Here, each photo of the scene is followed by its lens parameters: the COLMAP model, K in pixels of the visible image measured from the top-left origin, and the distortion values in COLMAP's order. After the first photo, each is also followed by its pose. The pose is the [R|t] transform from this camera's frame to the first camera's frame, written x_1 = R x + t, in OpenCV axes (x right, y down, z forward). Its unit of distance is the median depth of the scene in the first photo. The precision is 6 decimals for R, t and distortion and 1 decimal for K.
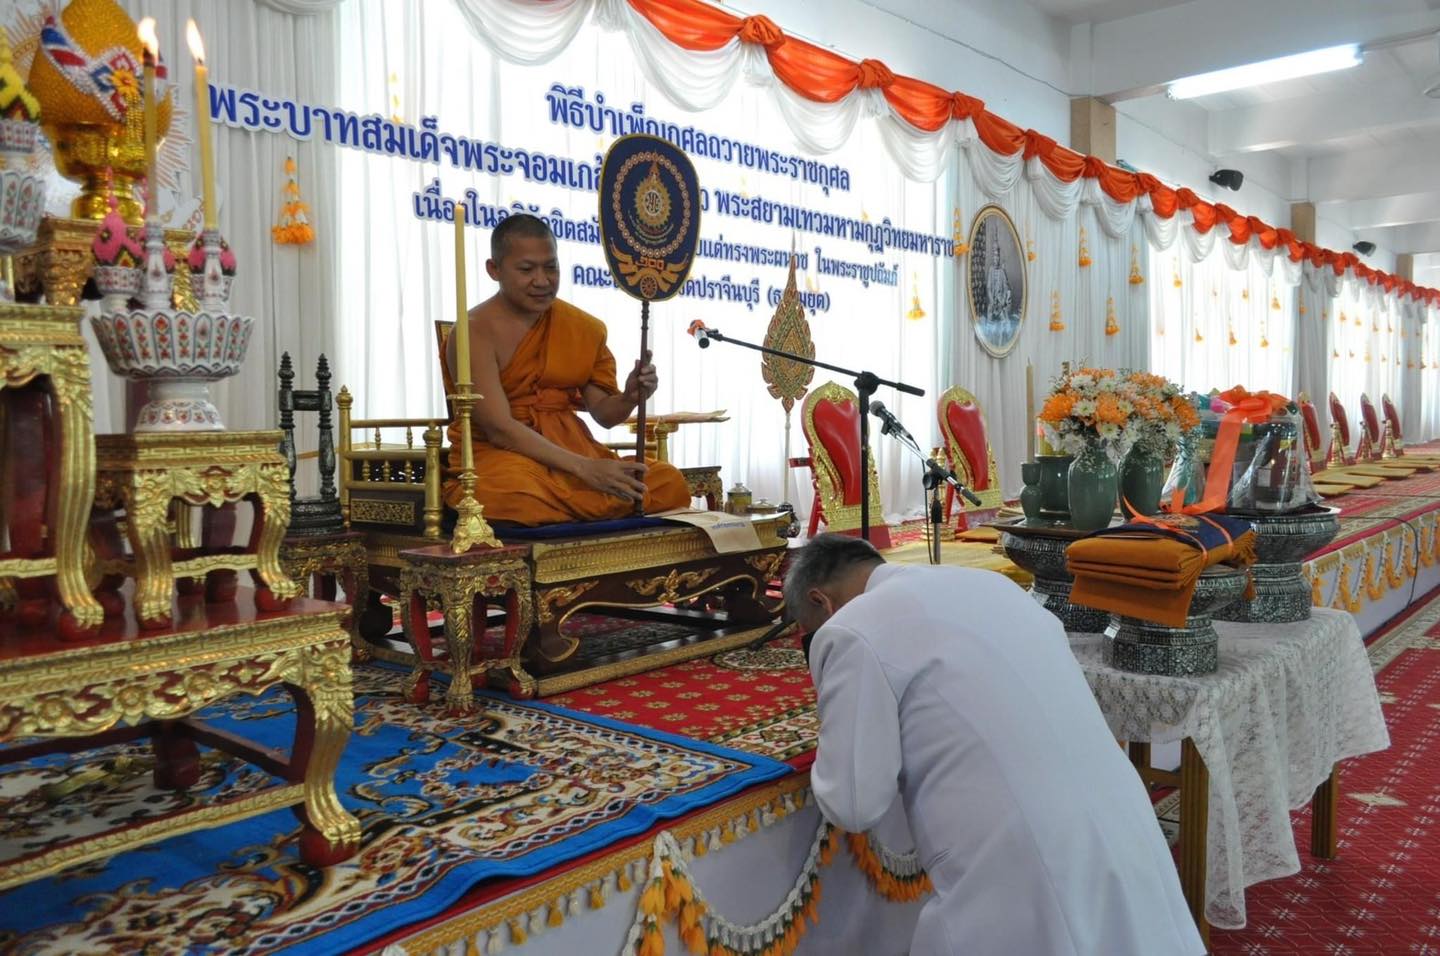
lens RADIAL K [[1101.4, 0, 720.3], [0, 1101.4, 475.8], [0, 0, 1]] dist [0.001883, 0.005542]
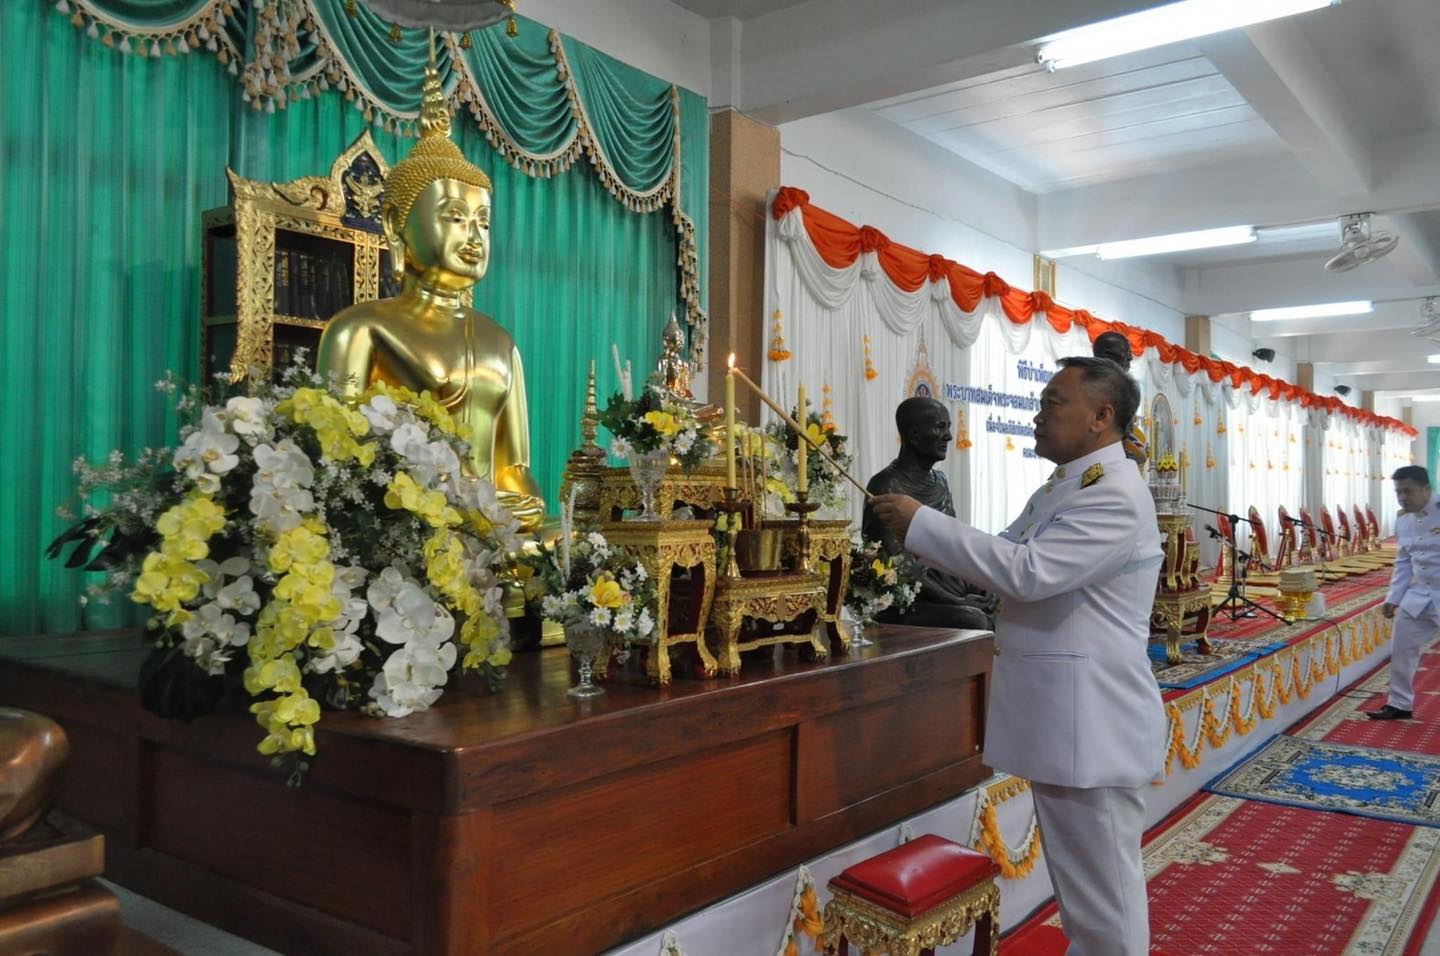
lens RADIAL K [[1161.8, 0, 719.5], [0, 1161.8, 481.5], [0, 0, 1]] dist [0.010557, -0.001378]
pose [[0.997447, 0.012913, 0.070235, -0.373268], [-0.007777, 0.997308, -0.072915, 0.011956], [-0.070988, 0.072183, 0.994862, -0.472115]]
